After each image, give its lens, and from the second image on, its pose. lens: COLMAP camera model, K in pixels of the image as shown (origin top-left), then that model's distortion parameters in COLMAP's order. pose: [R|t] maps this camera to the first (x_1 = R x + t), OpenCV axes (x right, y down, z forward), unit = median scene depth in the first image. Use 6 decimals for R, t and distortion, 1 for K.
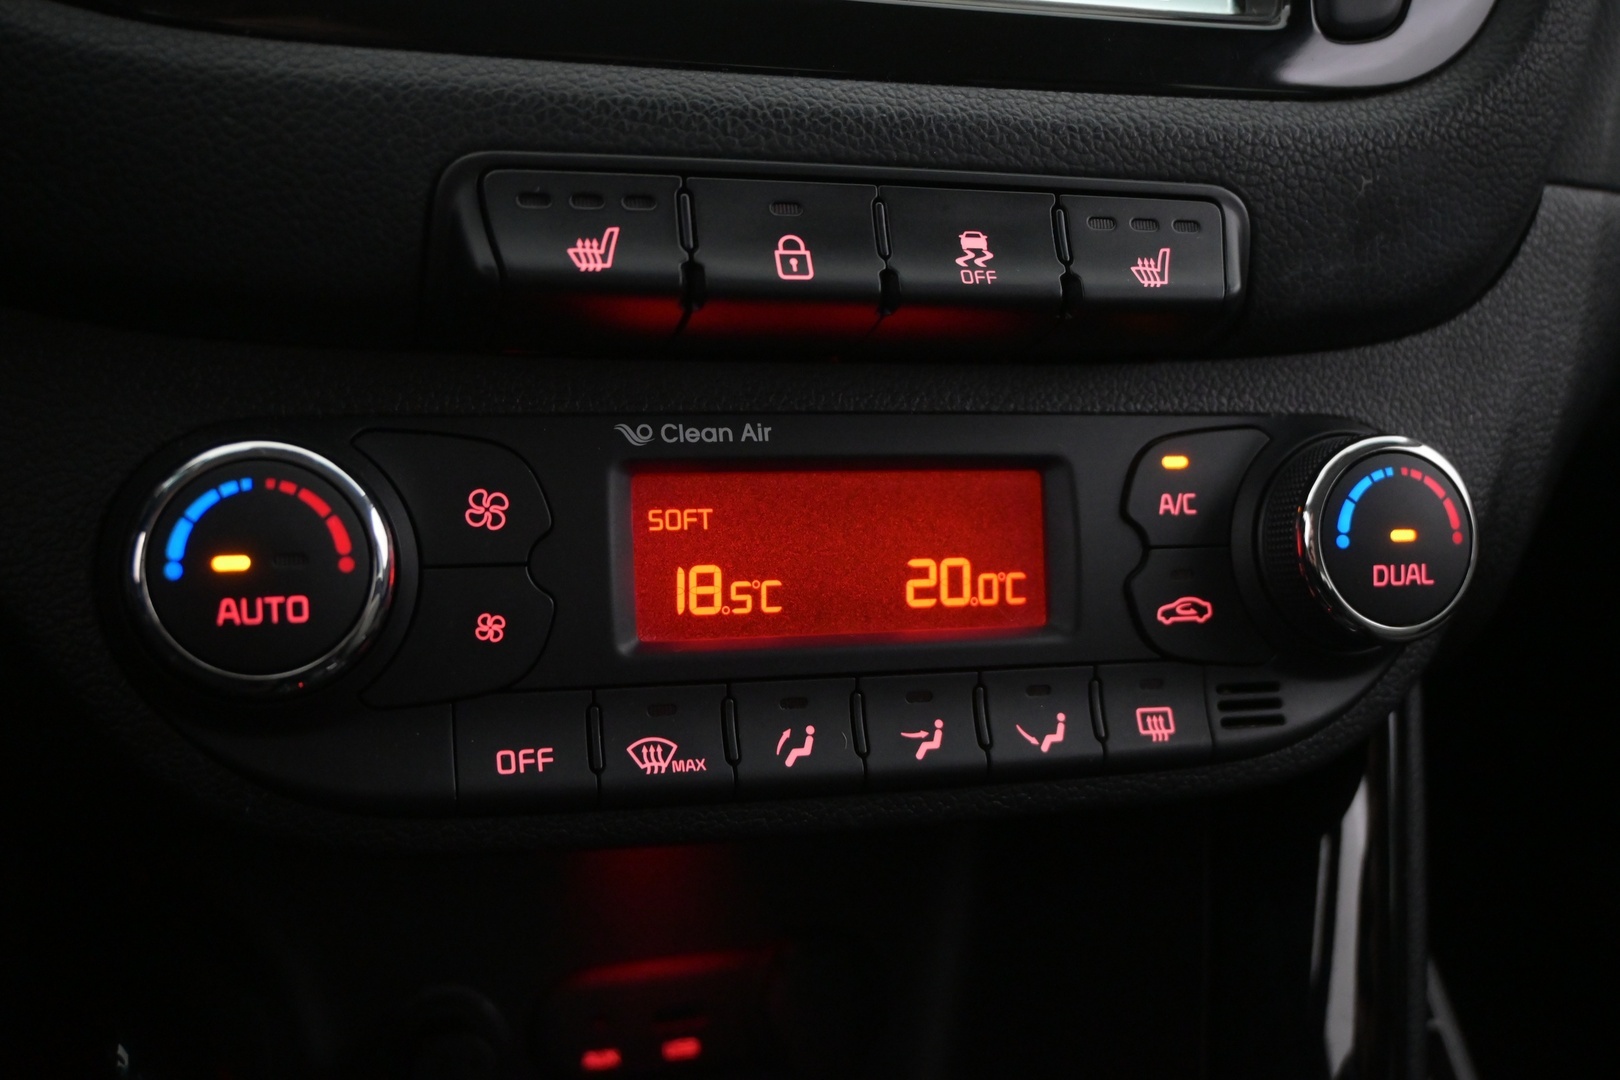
lens RADIAL K [[1725.9, 0, 803.4], [0, 1725.9, 544.4], [0, 0, 1]] dist [-0.000221, 0.000000]
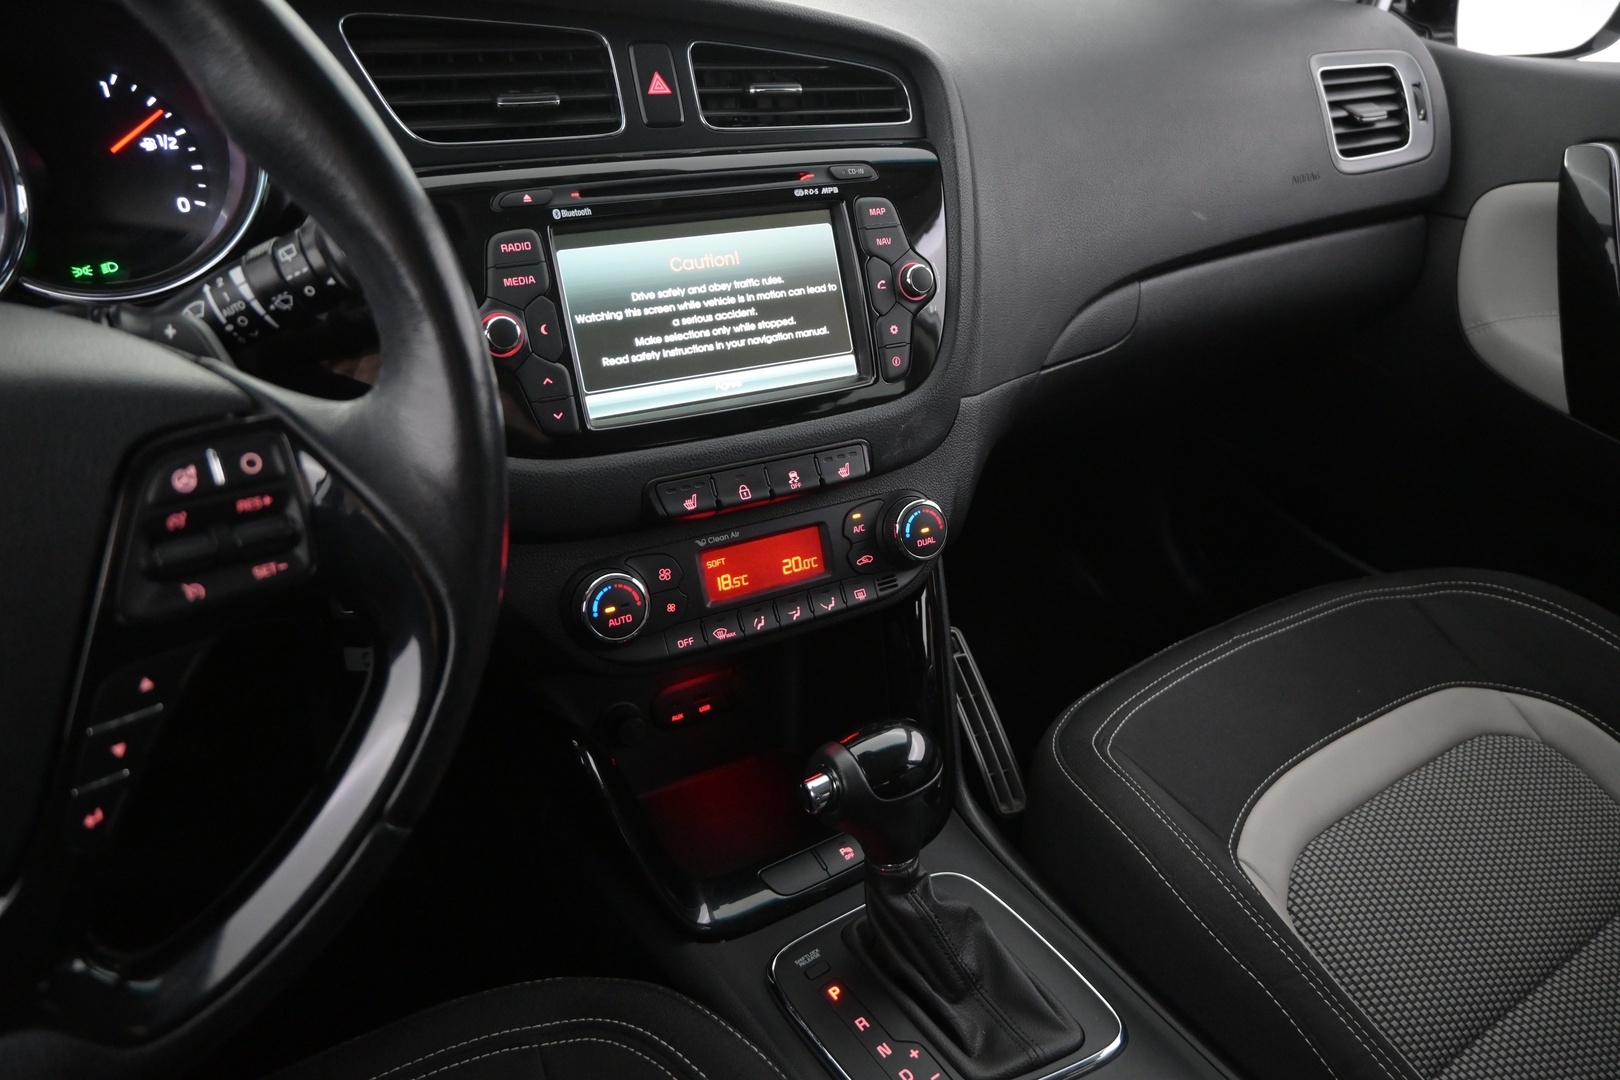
lens RADIAL K [[1115.0, 0, 811.9], [0, 1115.0, 535.9], [0, 0, 1]] dist [0.000561, 0.001096]
pose [[0.975930, -0.152716, 0.155688, -0.215800], [0.124483, 0.976254, 0.177292, -0.420780], [-0.179066, -0.153644, 0.971766, -1.113031]]
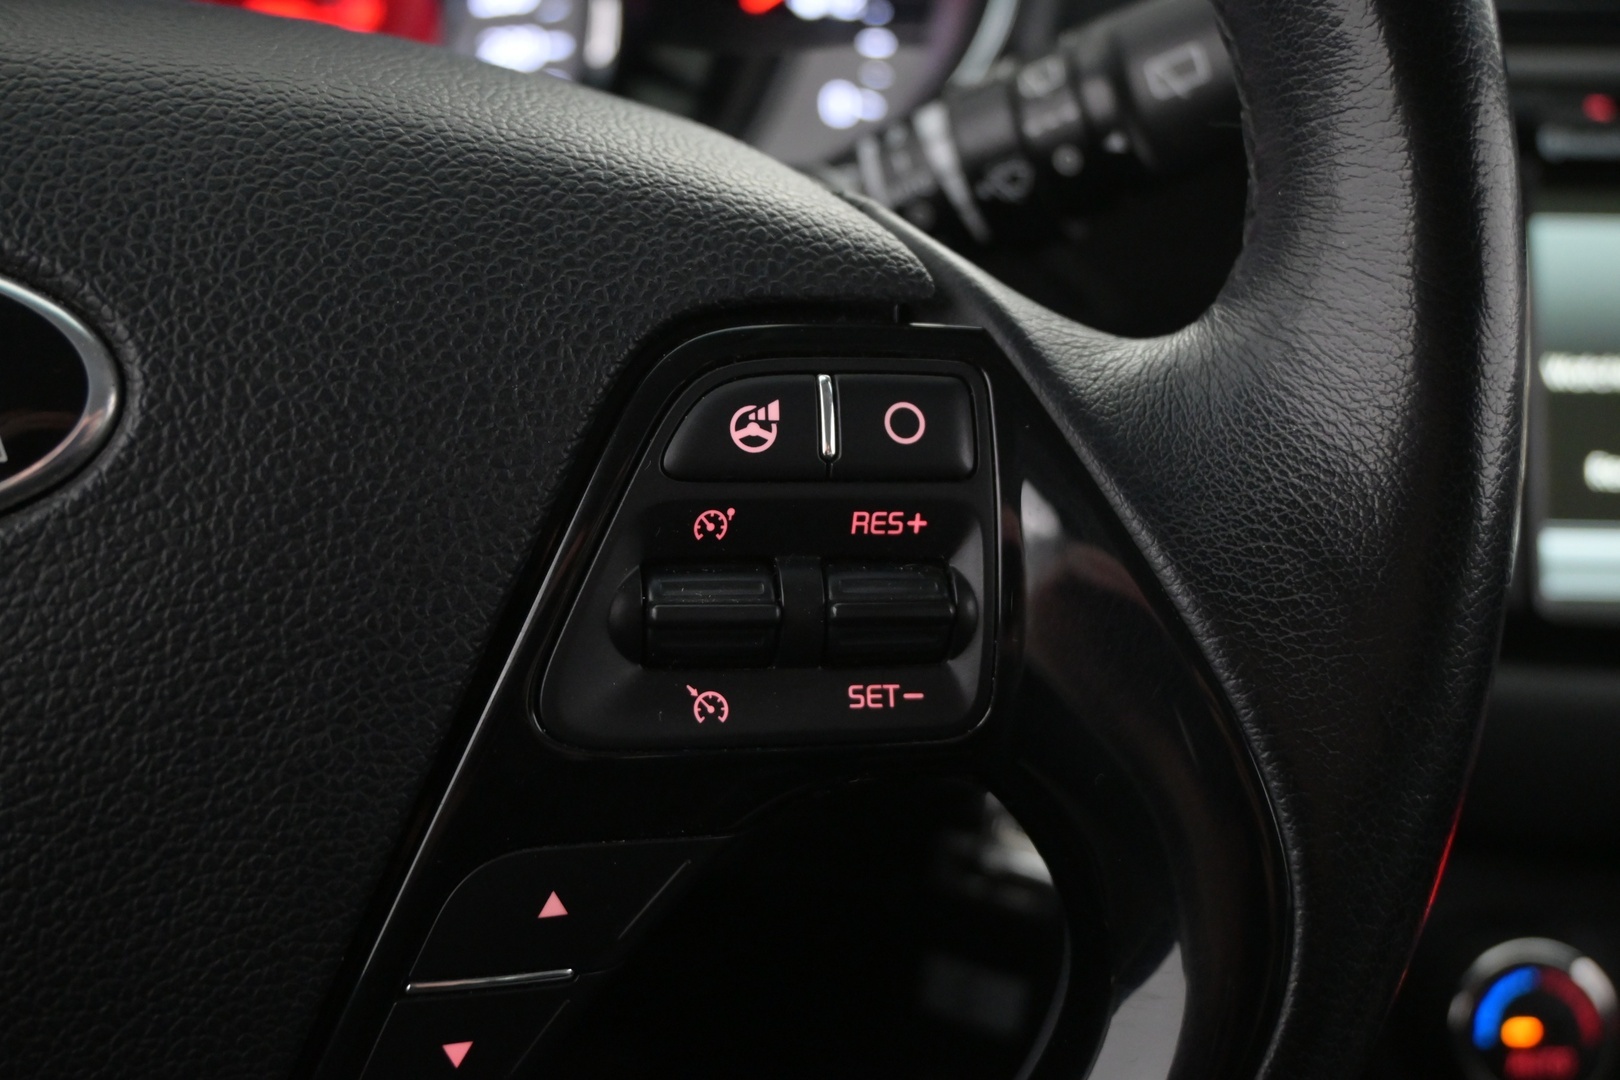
lens RADIAL K [[1767.3, 0, 809.2], [0, 1767.3, 541.5], [0, 0, 1]] dist [0.030327, 0.000000]
pose [[0.957805, 0.024122, -0.286404, -0.413513], [-0.035672, 0.998744, -0.035178, -0.288333], [0.285196, 0.043911, 0.957463, -0.597646]]
